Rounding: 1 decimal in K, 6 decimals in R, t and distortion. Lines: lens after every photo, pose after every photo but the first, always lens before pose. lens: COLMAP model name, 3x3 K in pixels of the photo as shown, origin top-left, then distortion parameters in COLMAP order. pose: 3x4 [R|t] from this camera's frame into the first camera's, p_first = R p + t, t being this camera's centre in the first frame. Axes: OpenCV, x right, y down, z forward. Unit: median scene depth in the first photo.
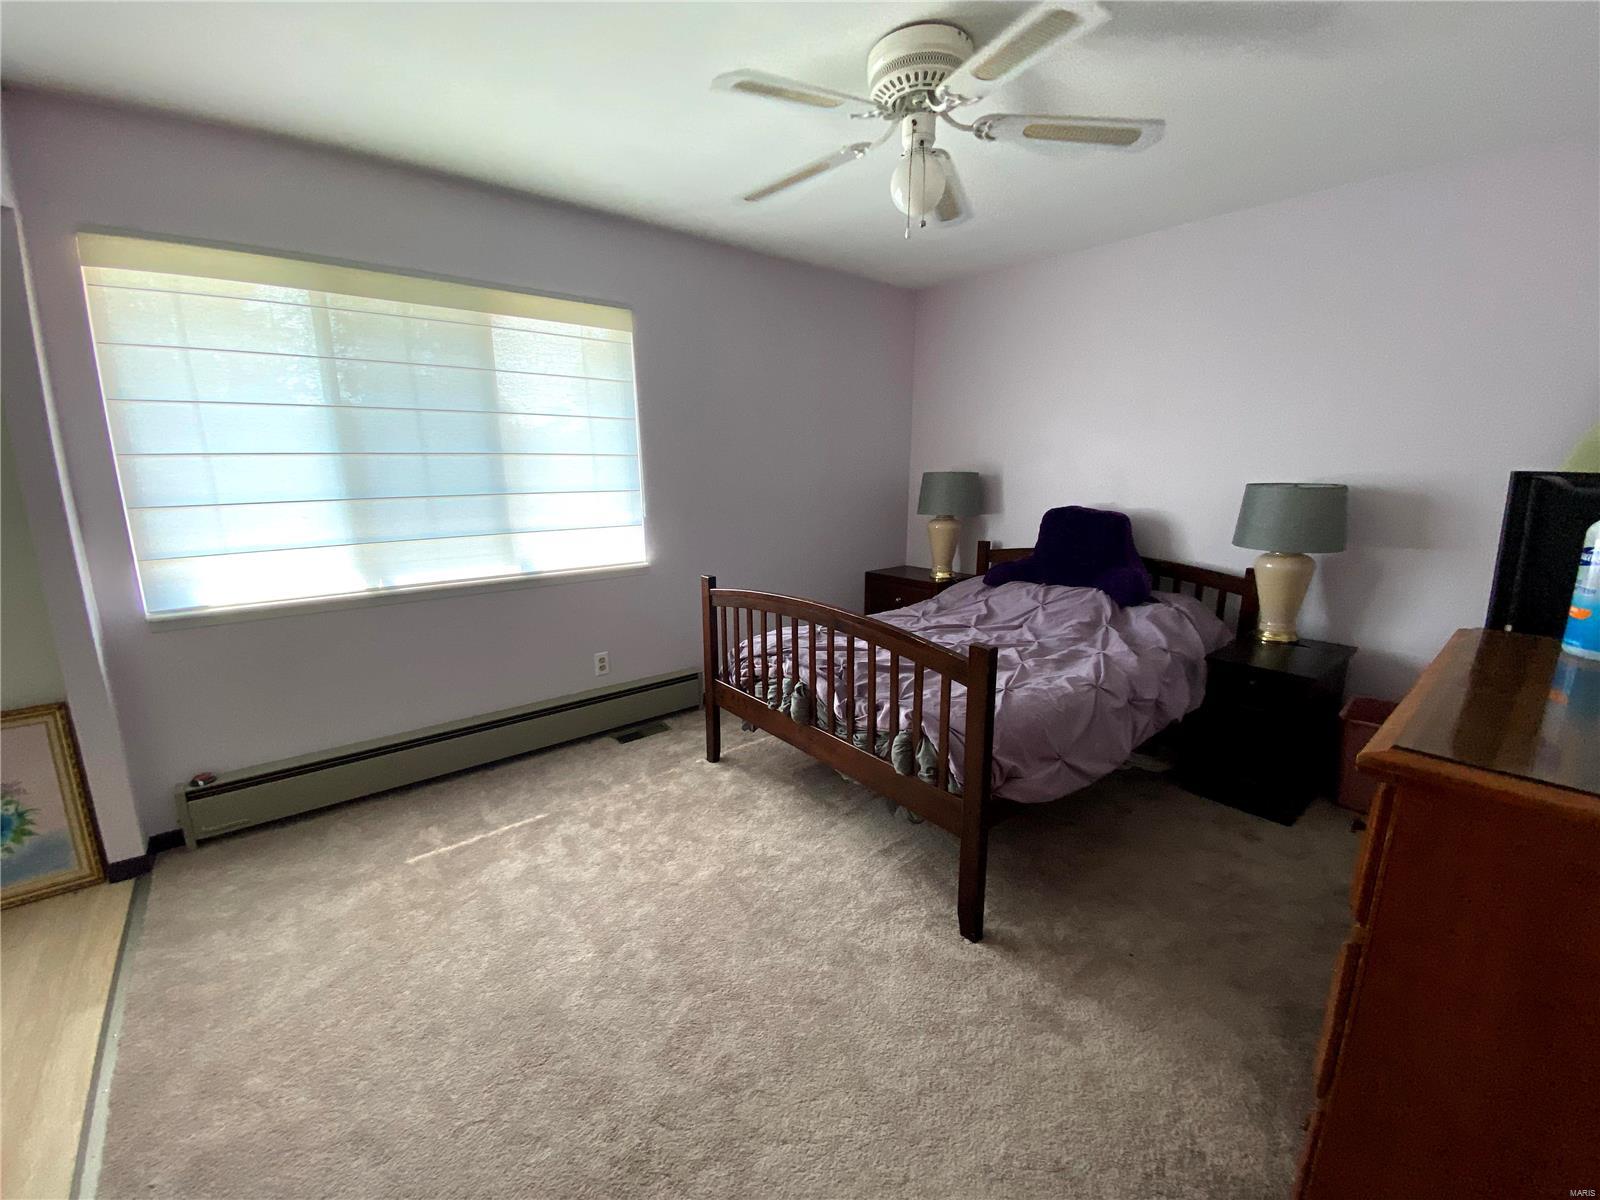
lens RADIAL K [[656.6, 0, 792.2], [0, 656.6, 594.2], [0, 0, 1]] dist [0.026209, -0.026191]
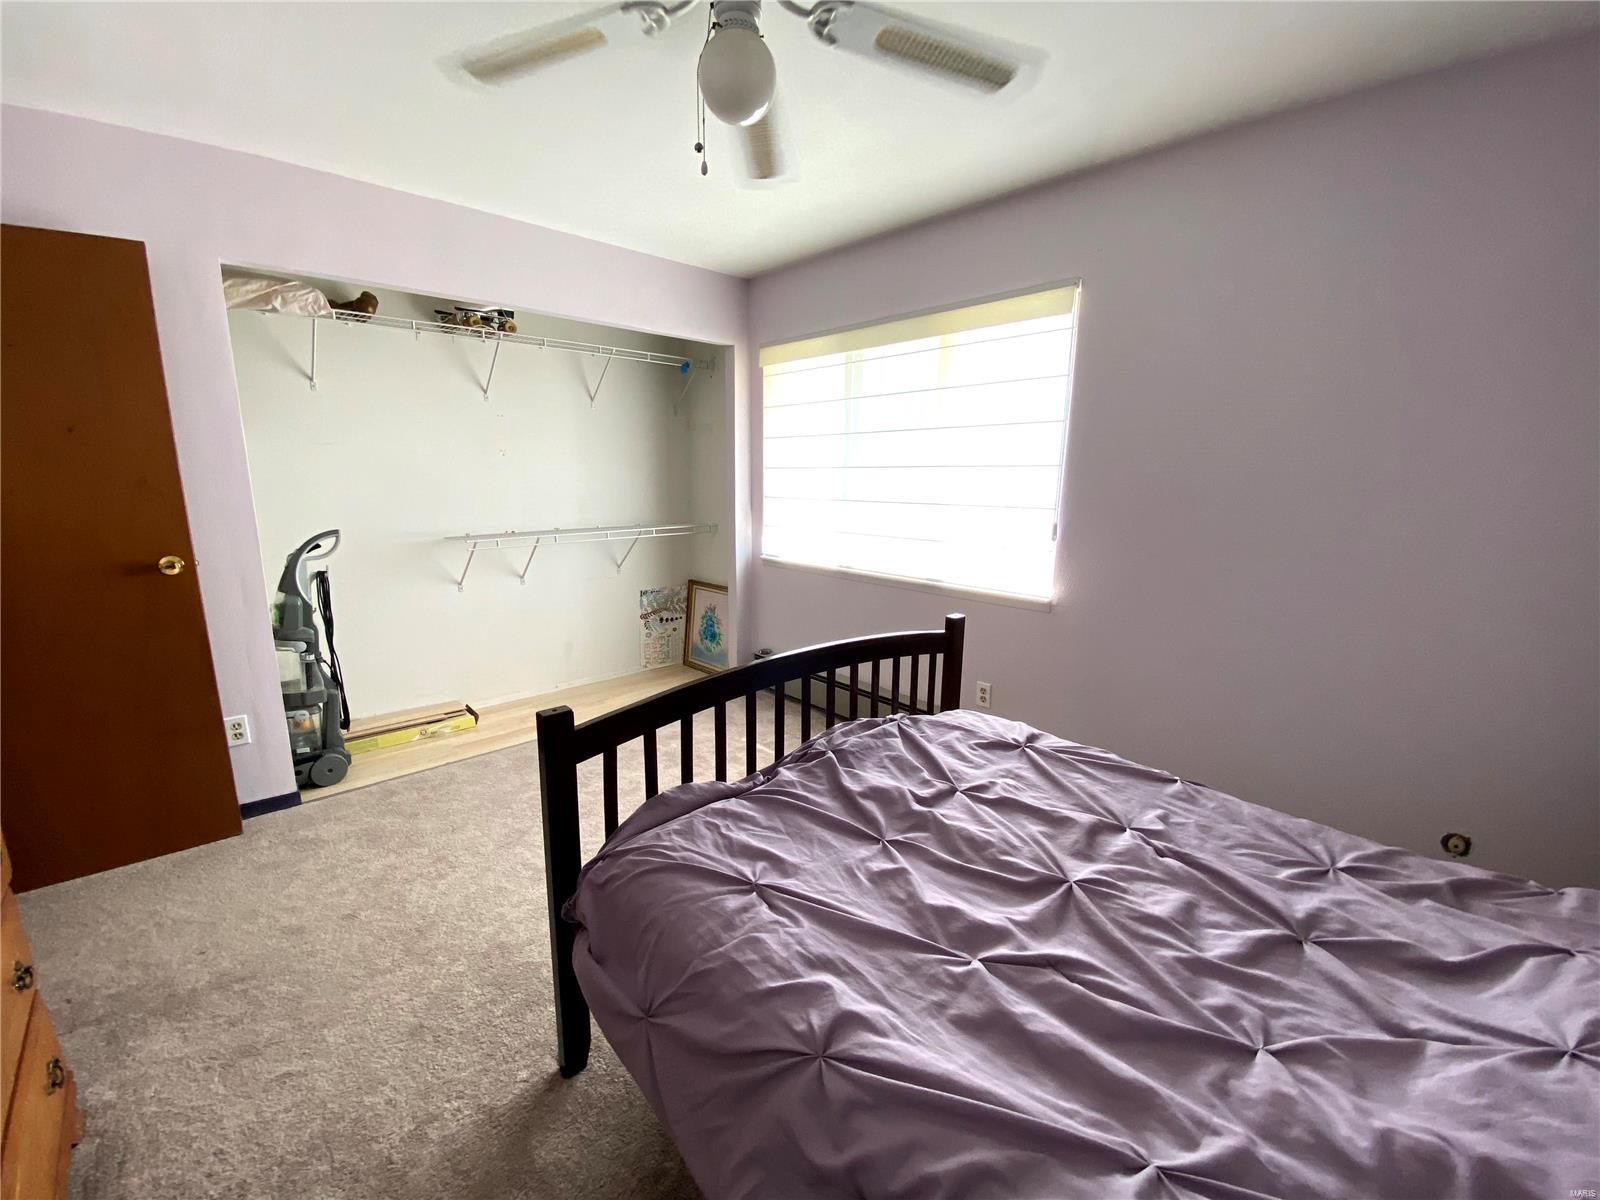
lens RADIAL K [[656.6, 0, 792.2], [0, 656.6, 594.2], [0, 0, 1]] dist [0.026209, -0.026191]
pose [[0.049542, 0.189769, -0.980578, 0.585049], [-0.198084, 0.964148, 0.176582, -0.141552], [0.978932, 0.185488, 0.085356, 0.661547]]
